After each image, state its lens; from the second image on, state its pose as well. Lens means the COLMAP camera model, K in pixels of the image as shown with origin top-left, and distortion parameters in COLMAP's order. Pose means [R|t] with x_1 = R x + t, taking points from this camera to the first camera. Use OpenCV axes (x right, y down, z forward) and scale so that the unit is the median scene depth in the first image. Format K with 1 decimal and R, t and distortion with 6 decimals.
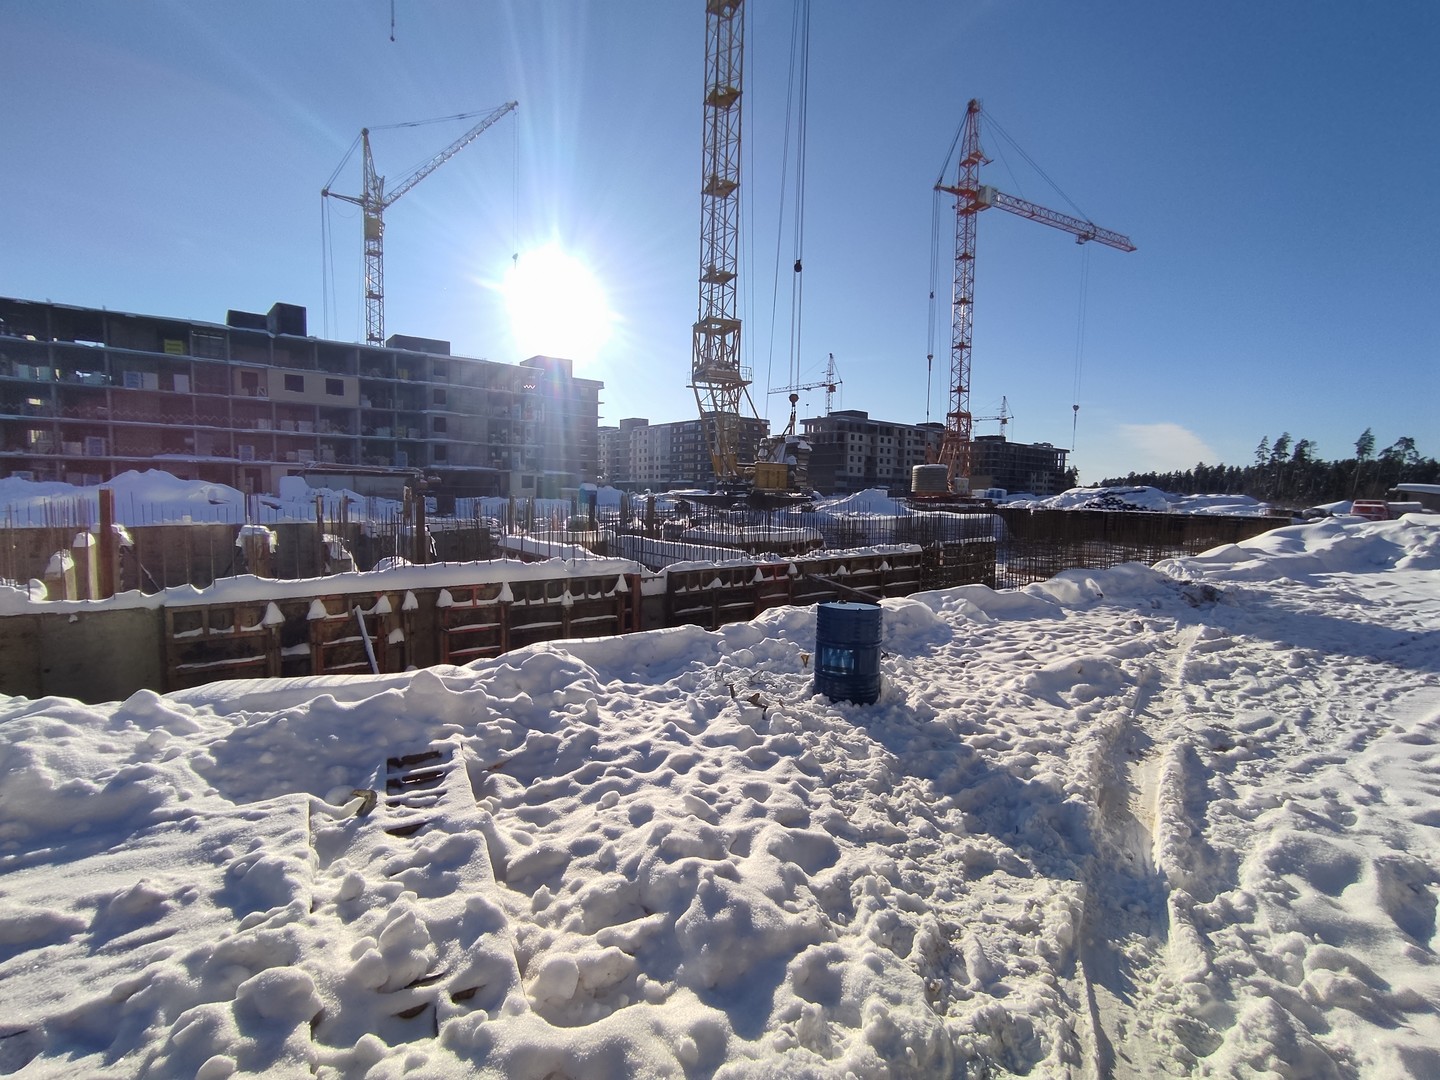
lens RADIAL K [[652.2, 0, 721.7], [0, 652.2, 547.3], [0, 0, 1]] dist [-0.048755, 0.031733]
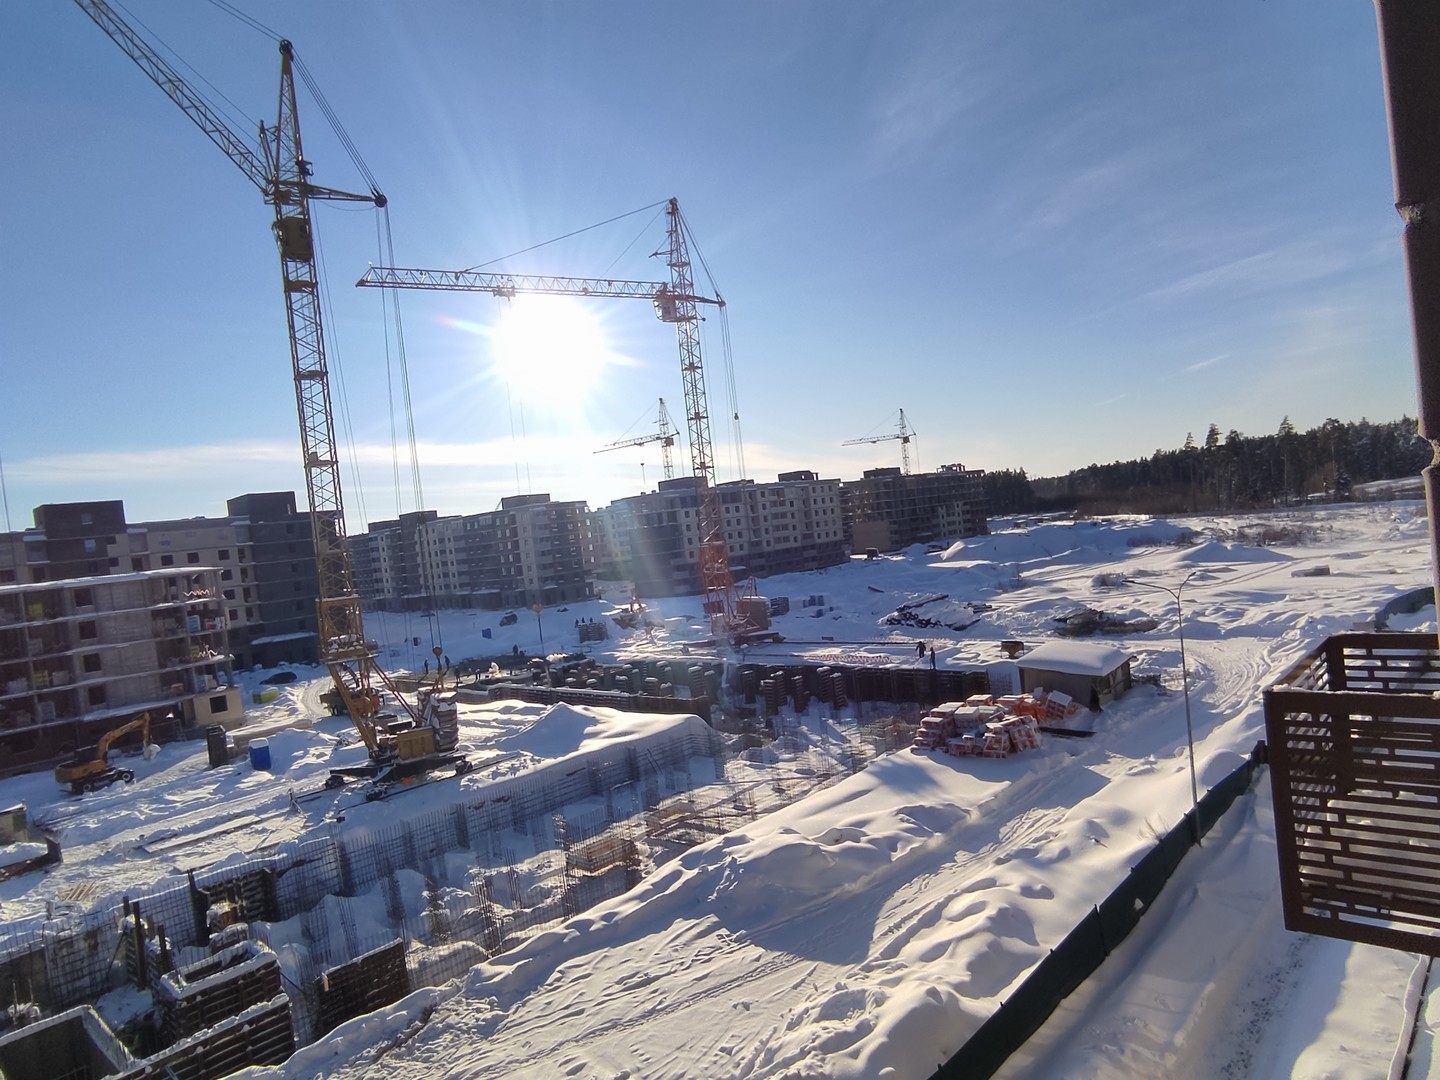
lens RADIAL K [[903.2, 0, 725.1], [0, 903.2, 556.9], [0, 0, 1]] dist [-0.065358, 0.047477]
pose [[0.981864, -0.137088, 0.130955, 0.184088], [0.143888, 0.988619, -0.043910, -0.121213], [-0.123445, 0.061957, 0.990415, -0.189486]]
